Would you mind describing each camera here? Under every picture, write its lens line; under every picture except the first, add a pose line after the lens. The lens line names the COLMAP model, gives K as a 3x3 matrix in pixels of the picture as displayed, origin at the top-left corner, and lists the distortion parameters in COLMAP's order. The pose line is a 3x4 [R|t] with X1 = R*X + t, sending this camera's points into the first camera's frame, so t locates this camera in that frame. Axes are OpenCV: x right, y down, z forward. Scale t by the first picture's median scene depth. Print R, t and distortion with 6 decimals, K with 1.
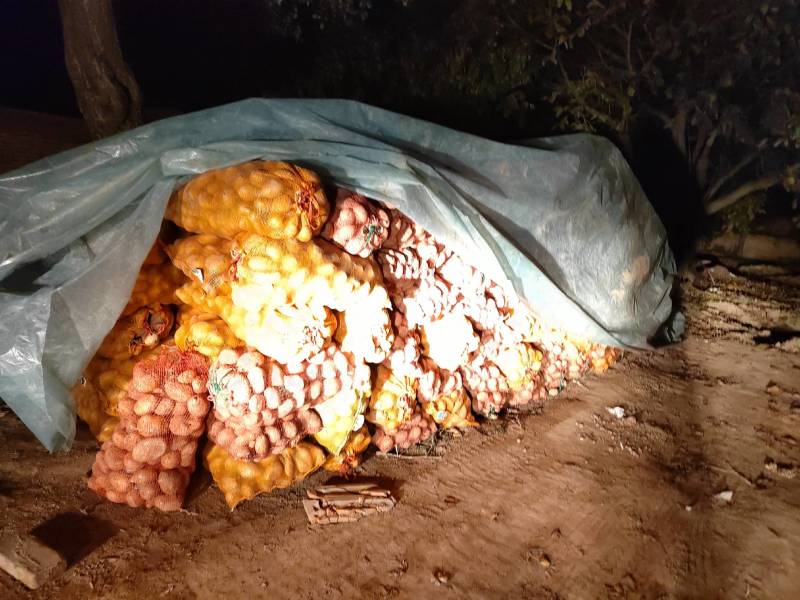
lens RADIAL K [[541.5, 0, 400.0], [0, 541.5, 300.0], [0, 0, 1]] dist [0.003905, -0.000978]
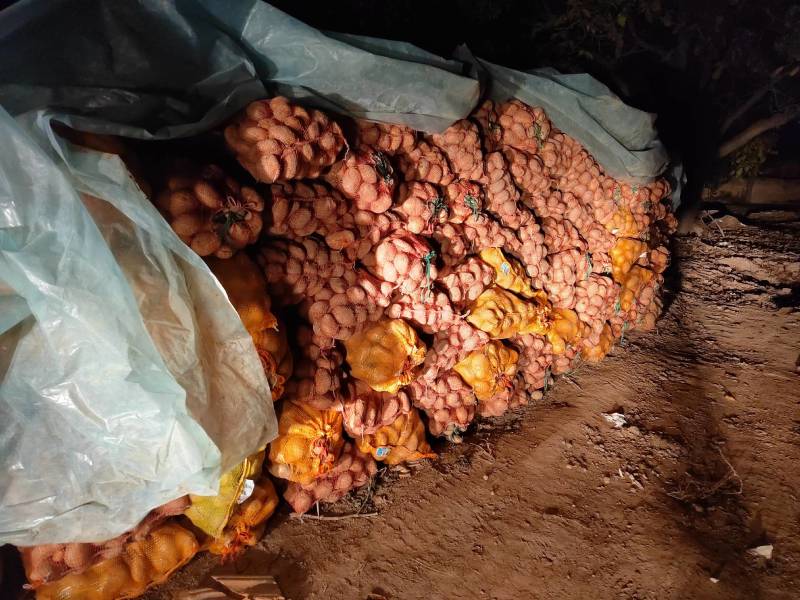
lens RADIAL K [[547.6, 0, 400.0], [0, 547.6, 300.0], [0, 0, 1]] dist [0.000188, 0.002282]
pose [[0.997914, -0.064119, -0.007518, 0.112284], [0.064448, 0.996230, 0.058076, -0.039305], [0.003766, -0.058439, 0.998284, 0.226457]]
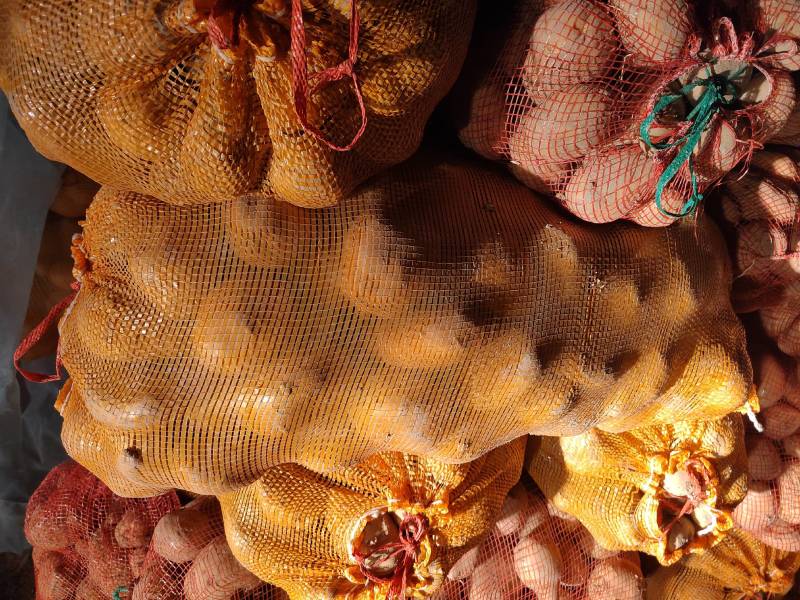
lens RADIAL K [[547.6, 0, 400.0], [0, 547.6, 300.0], [0, 0, 1]] dist [0.000188, 0.002282]
pose [[0.860253, 0.115817, -0.496539, -0.029489], [0.027893, 0.961711, 0.272642, -0.084106], [0.509103, -0.248391, 0.824085, 0.547562]]
